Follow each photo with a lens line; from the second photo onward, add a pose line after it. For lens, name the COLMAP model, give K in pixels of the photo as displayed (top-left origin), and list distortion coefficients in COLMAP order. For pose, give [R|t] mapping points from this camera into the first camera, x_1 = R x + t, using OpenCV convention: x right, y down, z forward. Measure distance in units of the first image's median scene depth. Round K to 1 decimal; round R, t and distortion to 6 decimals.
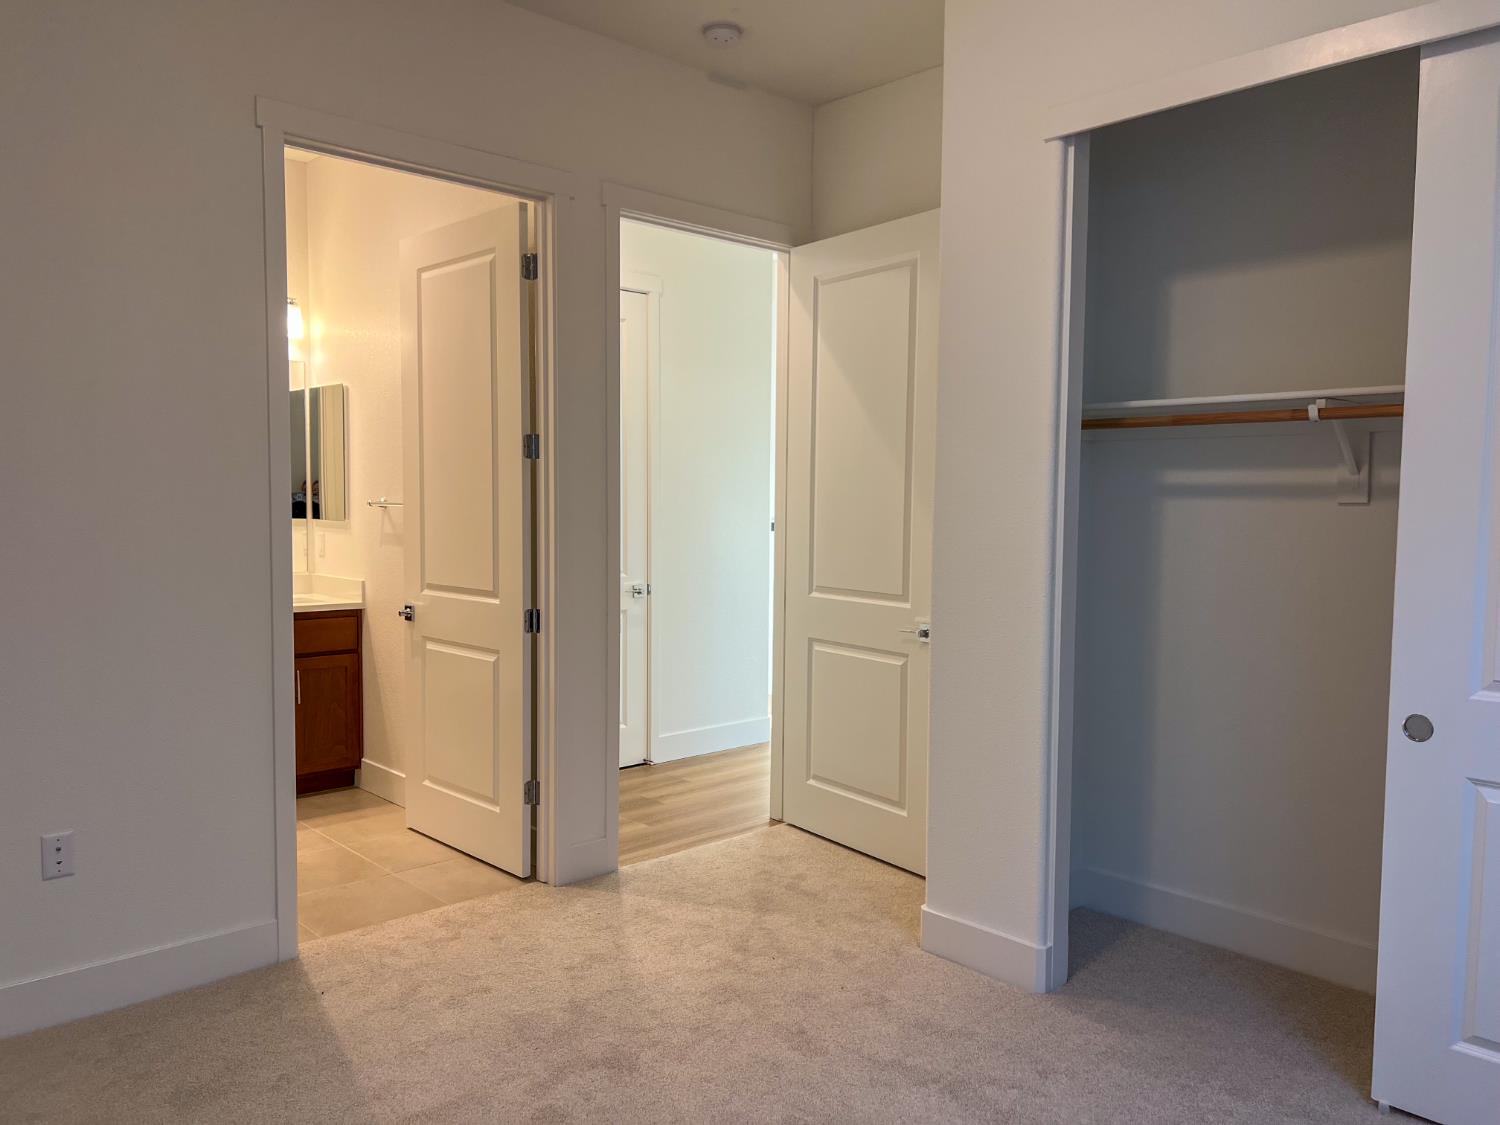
lens RADIAL K [[1126.9, 0, 770.2], [0, 1126.9, 566.9], [0, 0, 1]] dist [0.054159, -0.056511]
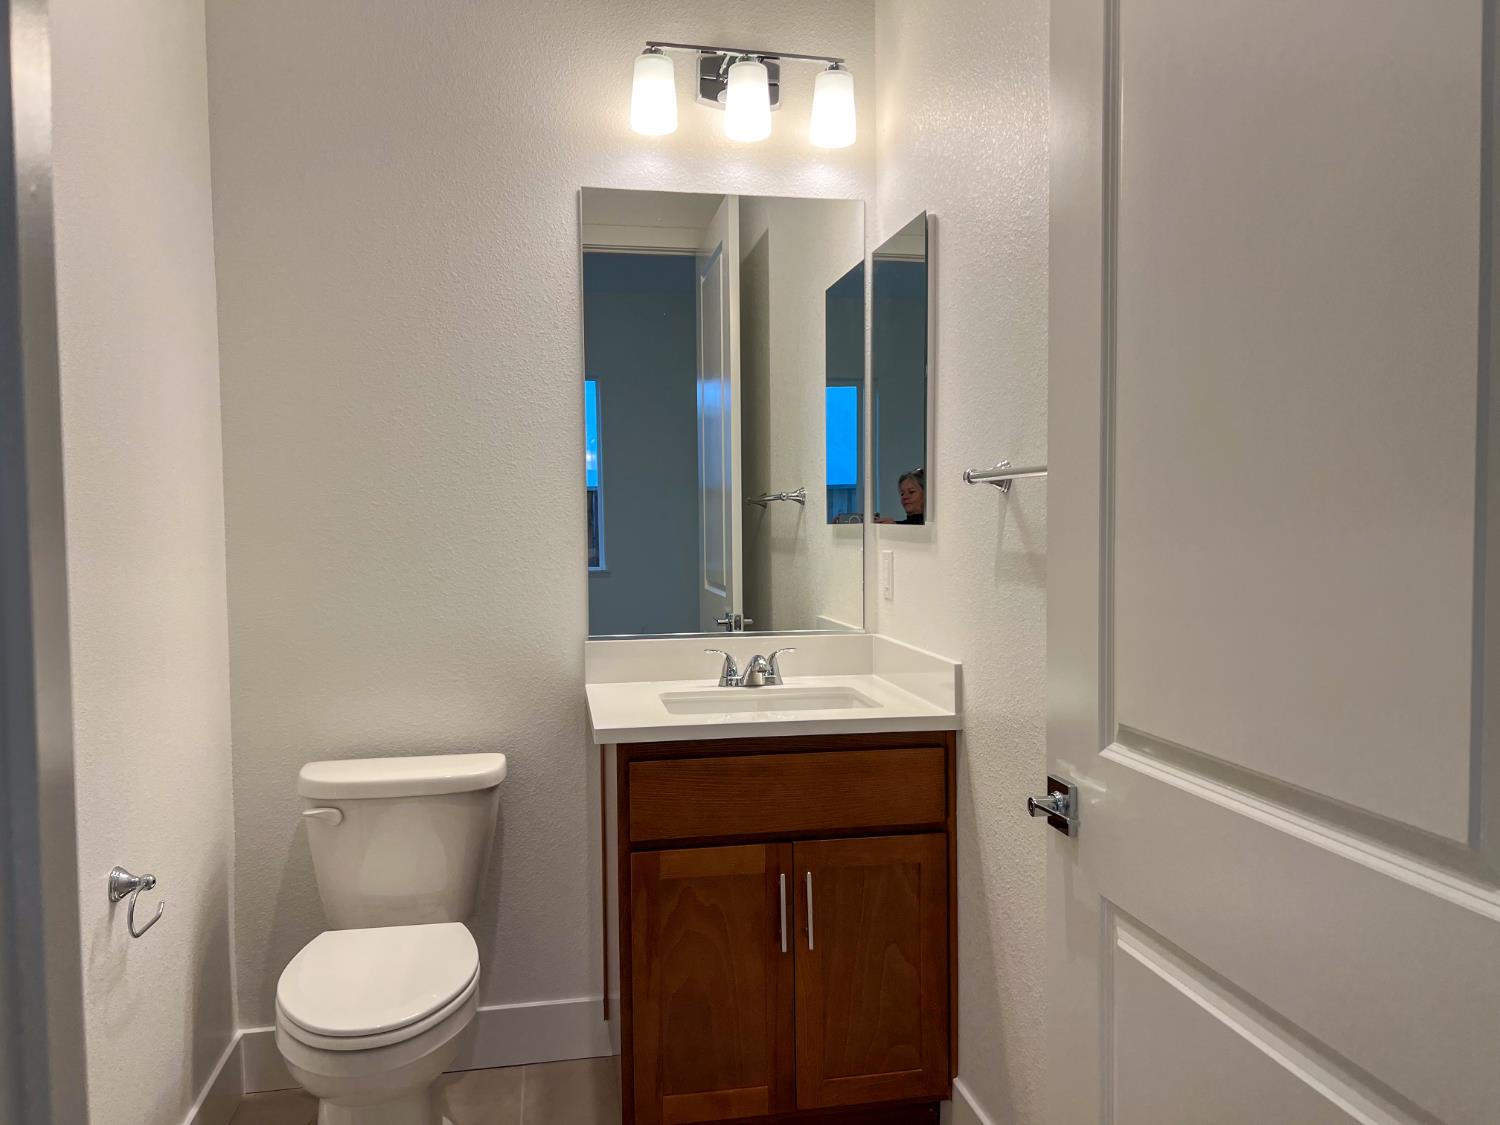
lens RADIAL K [[1126.9, 0, 770.2], [0, 1126.9, 566.9], [0, 0, 1]] dist [0.054159, -0.056511]
pose [[0.842372, 0.007411, -0.538846, -0.193165], [-0.020373, 0.999629, -0.018102, -0.015413], [0.538512, 0.026226, 0.842210, 0.612064]]
